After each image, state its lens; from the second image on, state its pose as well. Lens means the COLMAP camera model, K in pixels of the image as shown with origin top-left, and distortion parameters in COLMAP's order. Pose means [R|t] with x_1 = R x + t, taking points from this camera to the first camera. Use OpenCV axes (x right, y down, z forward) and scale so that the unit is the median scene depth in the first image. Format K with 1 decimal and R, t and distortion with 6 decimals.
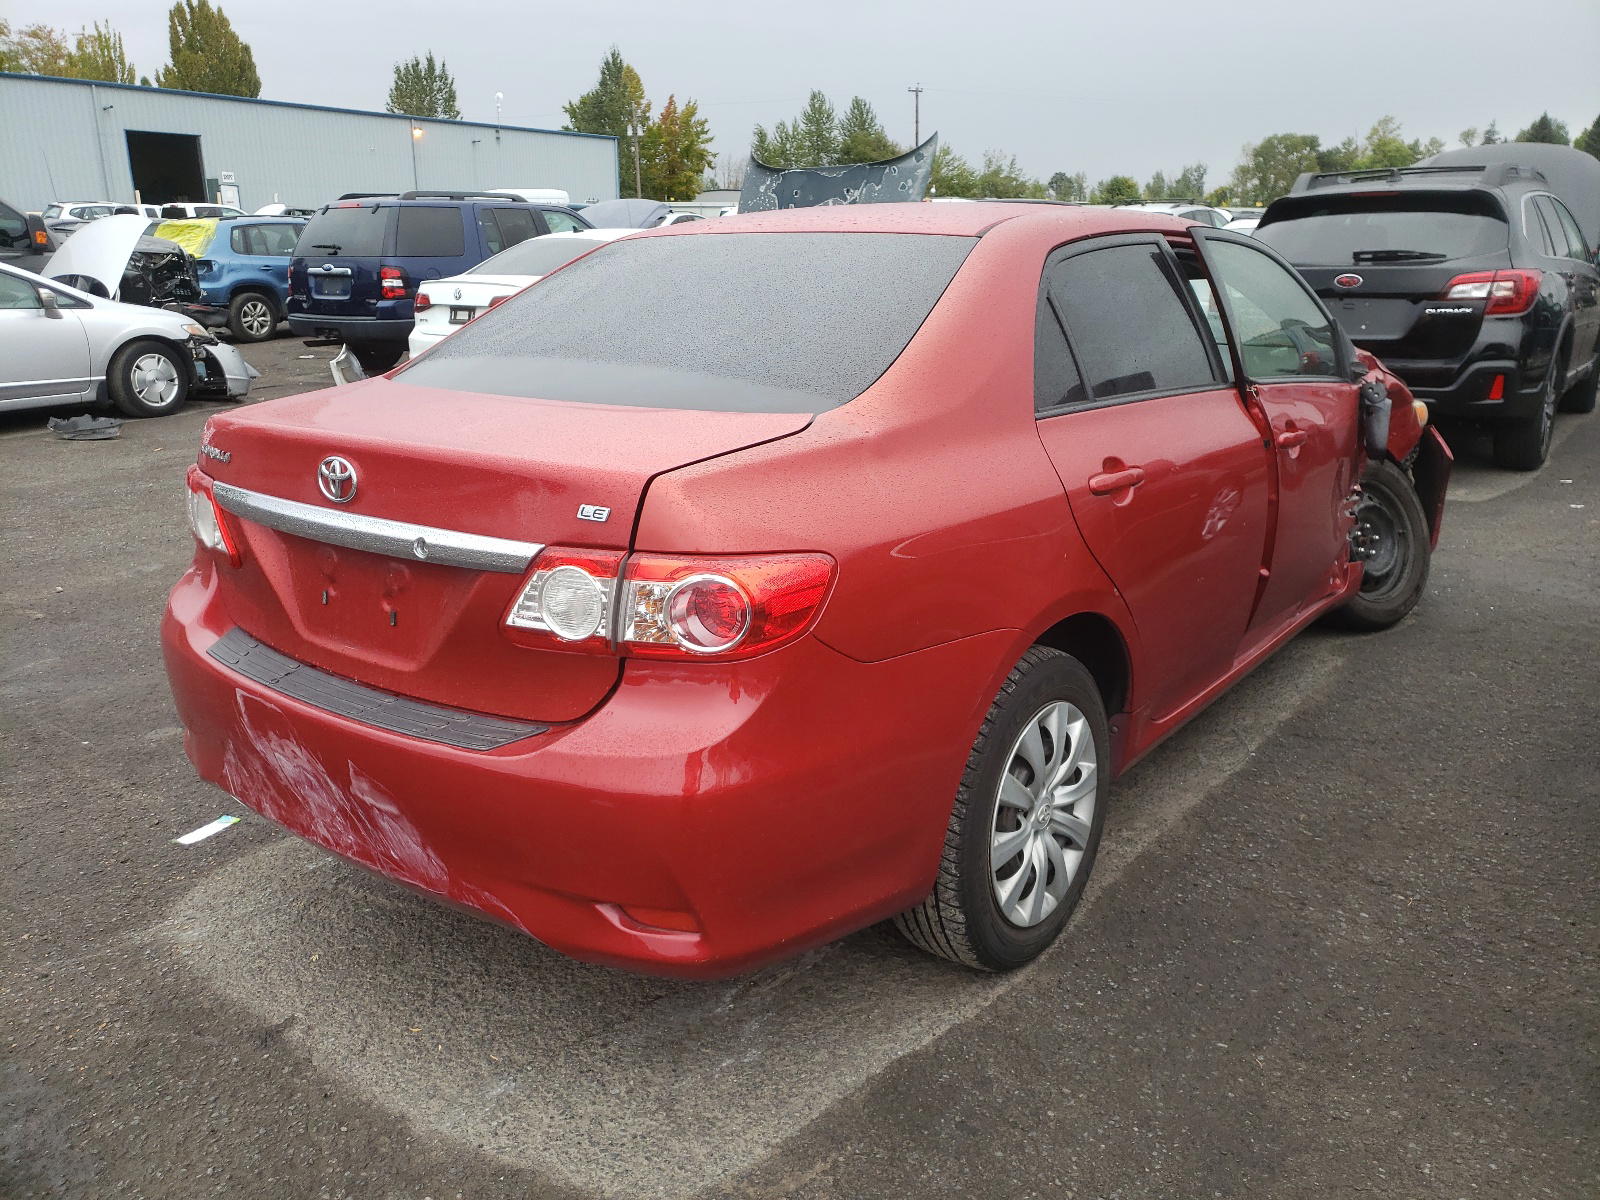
lens RADIAL K [[1199.3, 0, 800.0], [0, 1199.3, 600.0], [0, 0, 1]] dist [0.009298, 0.001844]
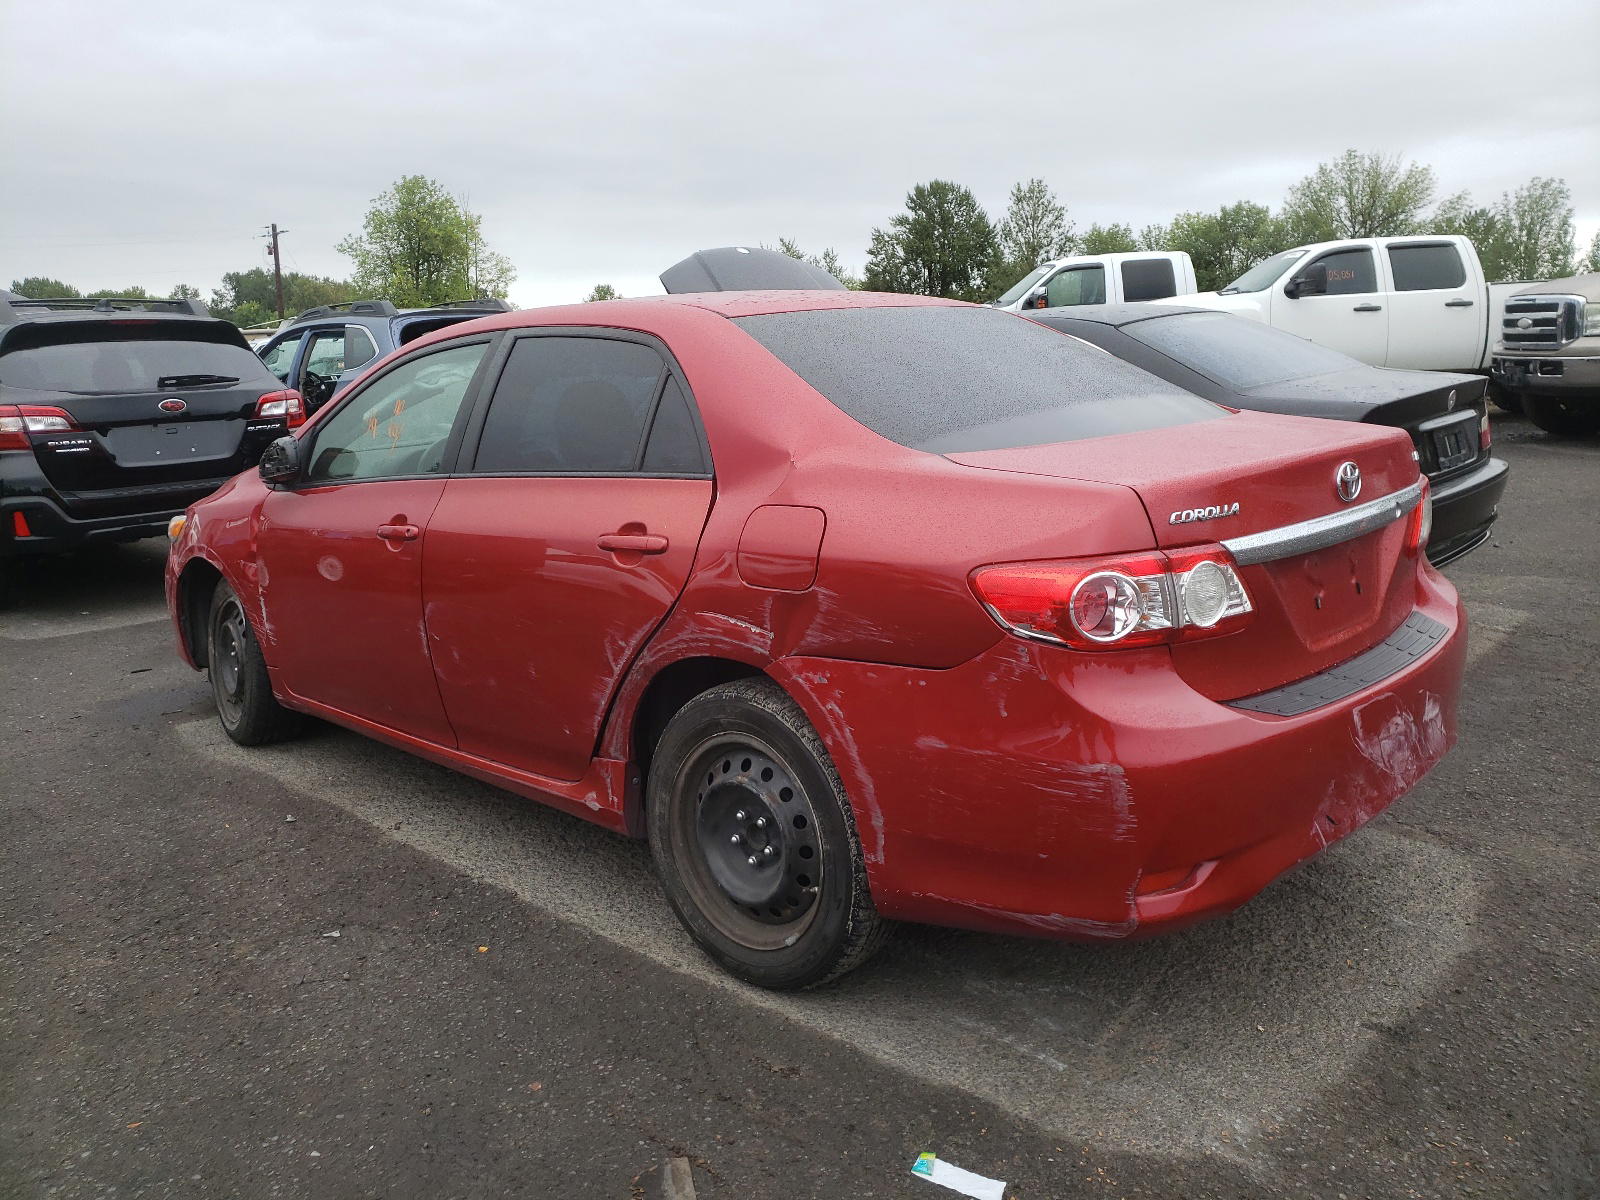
lens RADIAL K [[1199.3, 0, 800.0], [0, 1199.3, 600.0], [0, 0, 1]] dist [0.009298, 0.001844]
pose [[0.154346, -0.194189, 0.968746, -1.198887], [0.315605, 0.938816, 0.137905, -0.239271], [-0.936254, 0.284456, 0.206189, 0.963285]]
